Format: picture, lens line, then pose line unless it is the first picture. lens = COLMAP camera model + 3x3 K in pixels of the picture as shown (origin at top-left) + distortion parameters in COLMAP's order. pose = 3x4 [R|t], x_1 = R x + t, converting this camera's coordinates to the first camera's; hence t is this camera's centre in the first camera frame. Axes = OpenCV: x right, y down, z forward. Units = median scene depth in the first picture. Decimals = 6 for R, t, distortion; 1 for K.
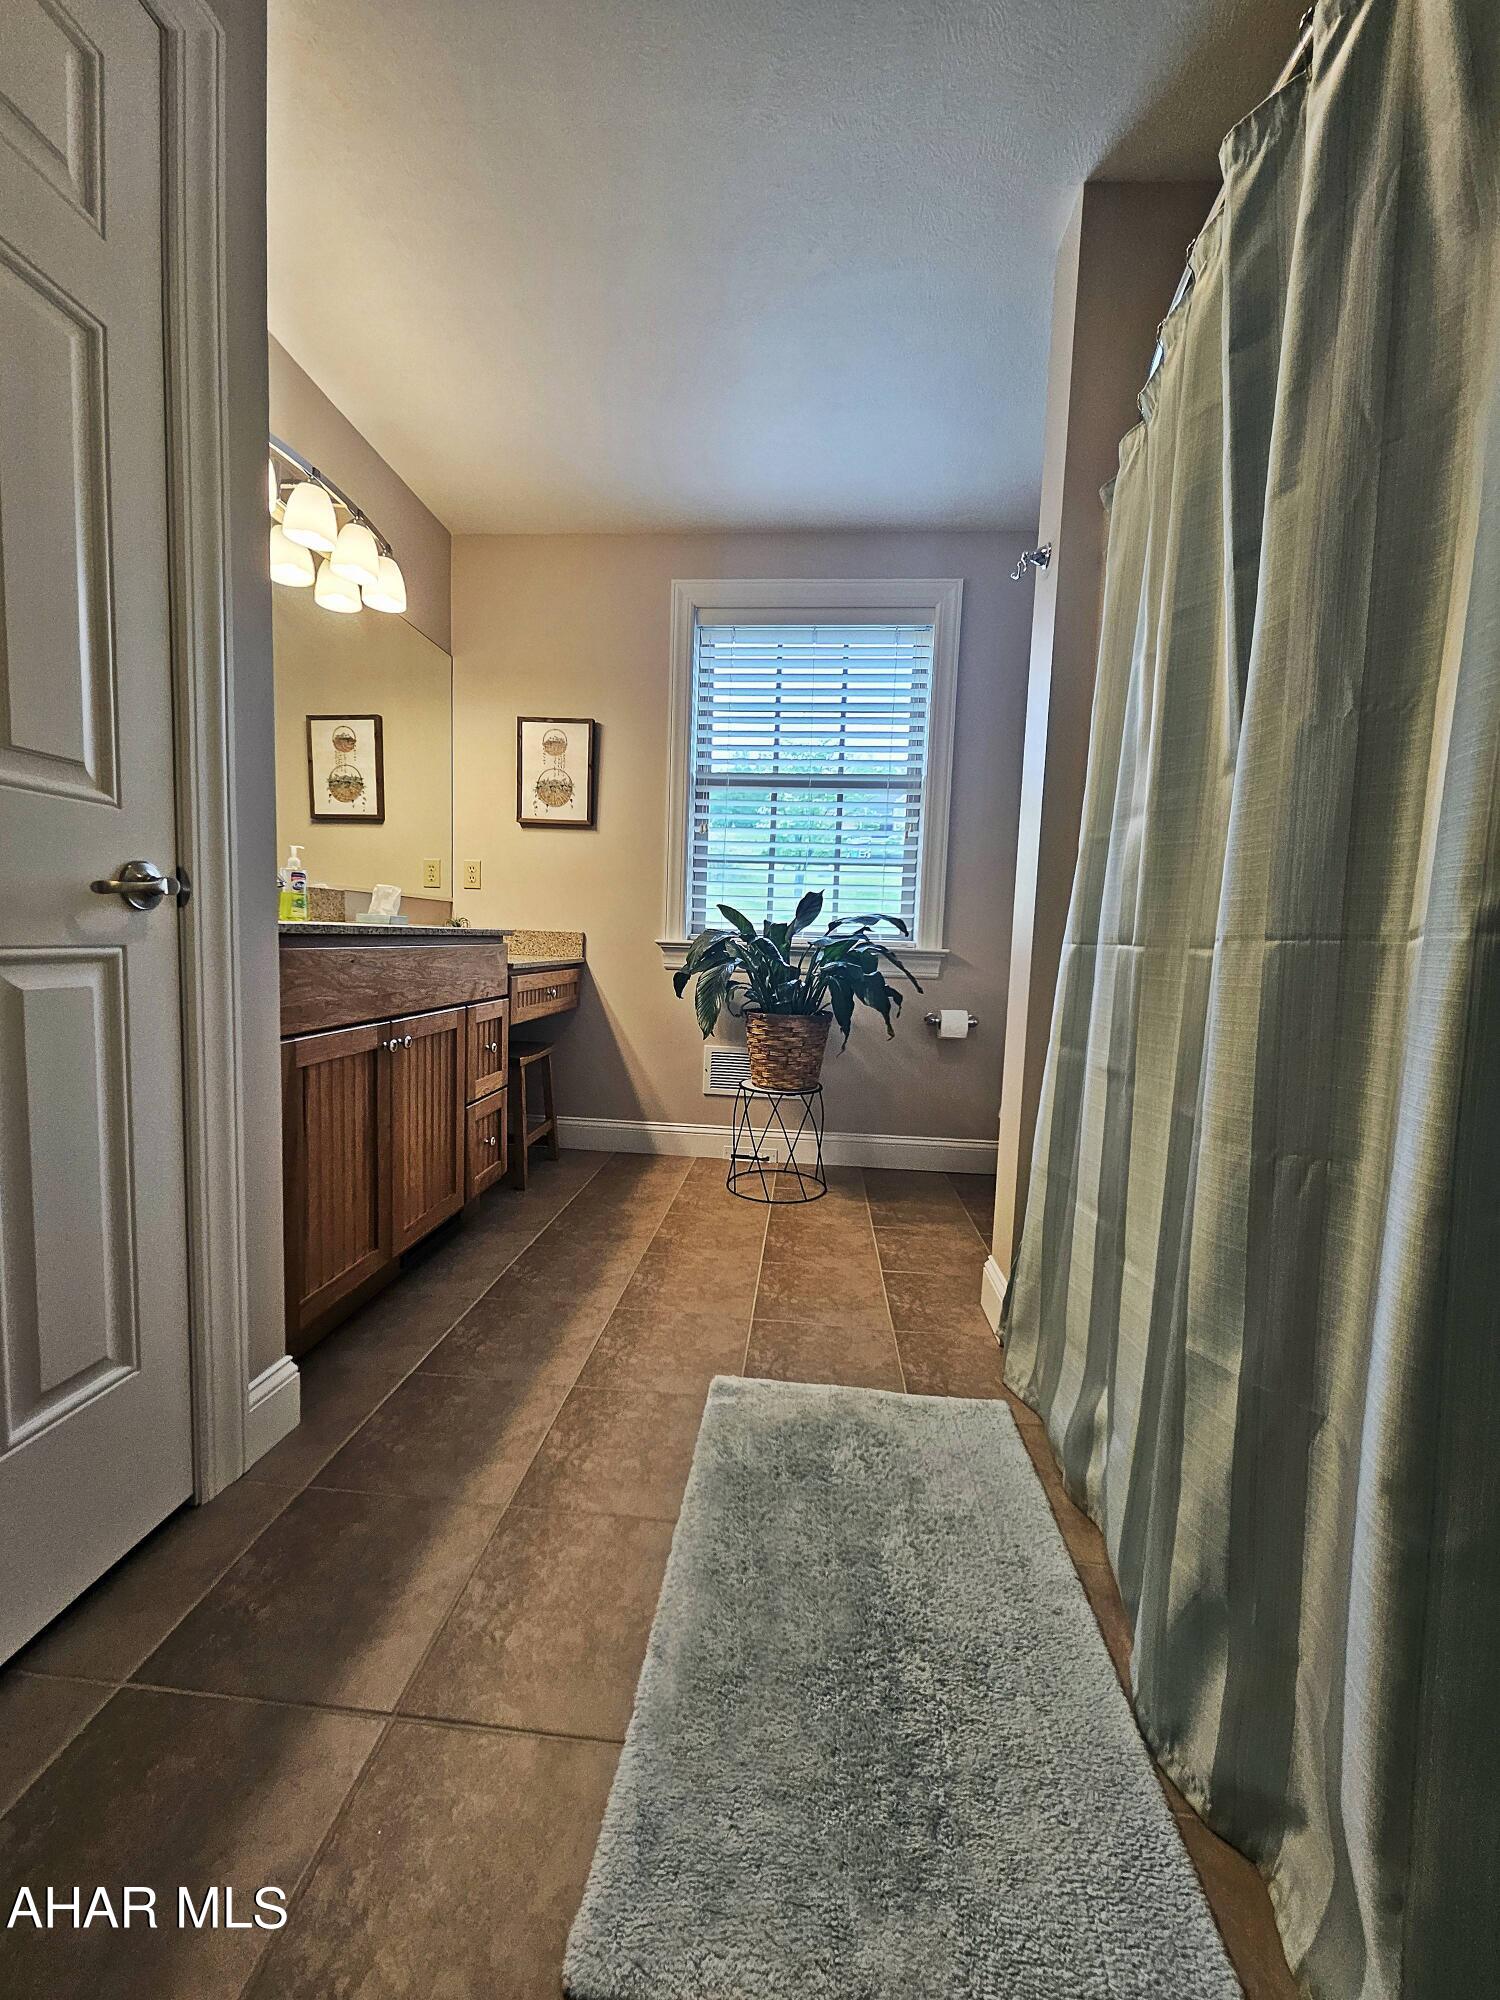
lens RADIAL K [[799.8, 0, 742.3], [0, 799.8, 1006.9], [0, 0, 1]] dist [-0.000768, -0.000163]
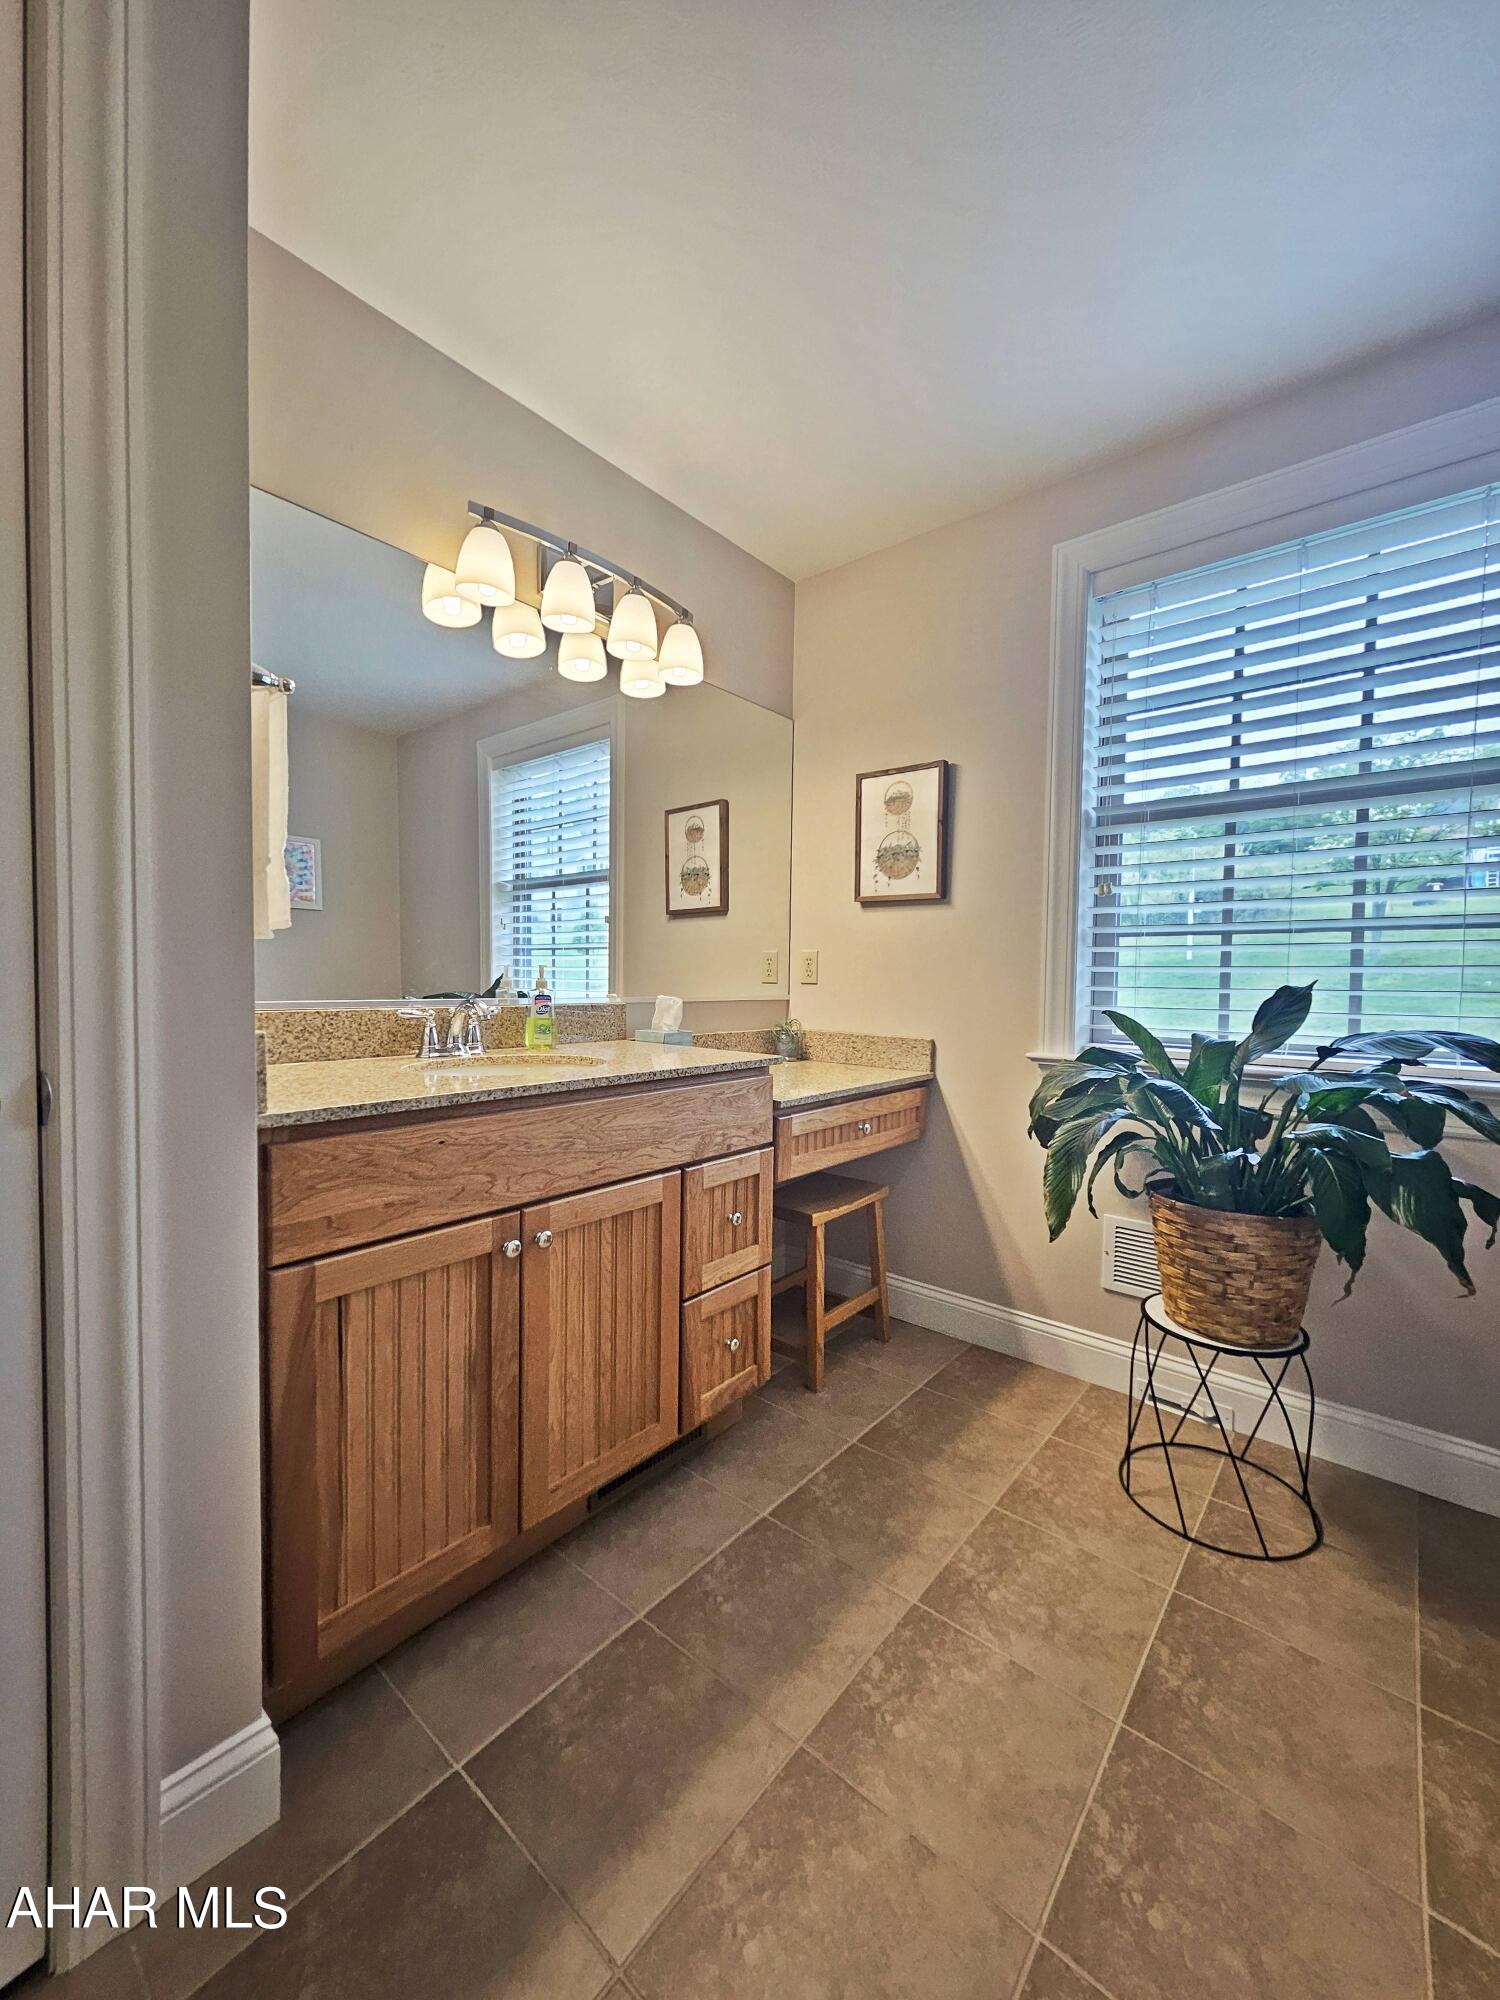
lens RADIAL K [[784.5, 0, 738.7], [0, 784.5, 1010.3], [0, 0, 1]] dist [-0.000157, -0.000722]
pose [[0.815677, -0.001600, -0.578506, 0.089700], [-0.032865, 0.998253, -0.049099, -0.085522], [0.577574, 0.059061, 0.814199, 0.315987]]
